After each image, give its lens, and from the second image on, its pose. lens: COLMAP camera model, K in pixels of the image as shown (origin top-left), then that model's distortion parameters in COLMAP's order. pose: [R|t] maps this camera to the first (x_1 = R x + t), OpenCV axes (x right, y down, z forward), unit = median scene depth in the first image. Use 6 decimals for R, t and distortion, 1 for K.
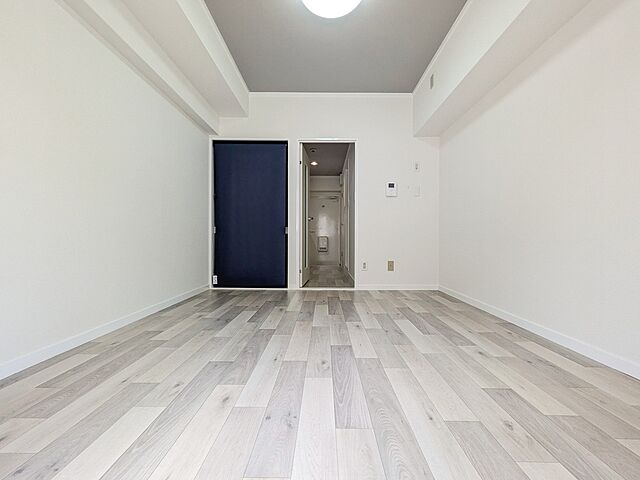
lens RADIAL K [[251.8, 0, 322.9], [0, 251.8, 240.2], [0, 0, 1]] dist [0.001536, -0.000080]
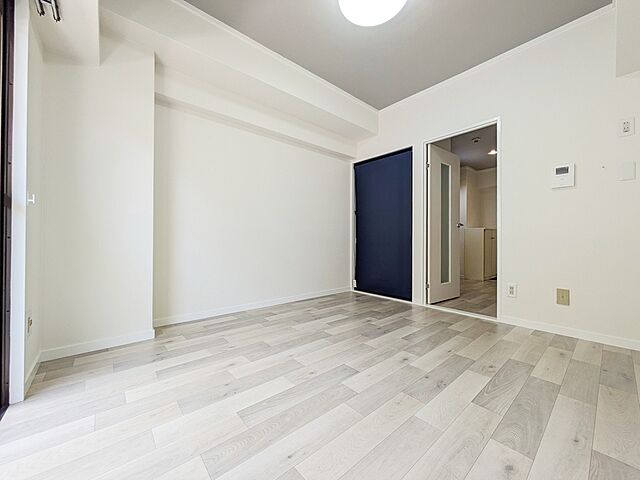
lens RADIAL K [[251.8, 0, 322.9], [0, 251.8, 240.2], [0, 0, 1]] dist [0.001536, -0.000080]
pose [[0.661333, -0.002115, -0.750090, 0.364857], [-0.003849, 0.999973, -0.006214, -0.036585], [0.750083, 0.006997, 0.661307, 0.130259]]
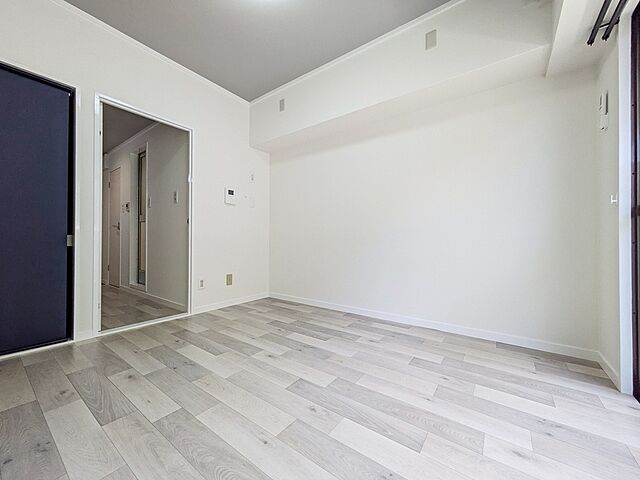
lens RADIAL K [[251.8, 0, 322.9], [0, 251.8, 240.2], [0, 0, 1]] dist [0.001536, -0.000080]
pose [[0.585222, 0.002221, 0.810870, -0.291179], [0.000559, 0.999995, -0.003142, -0.041203], [-0.810873, 0.002292, 0.585218, 0.195614]]
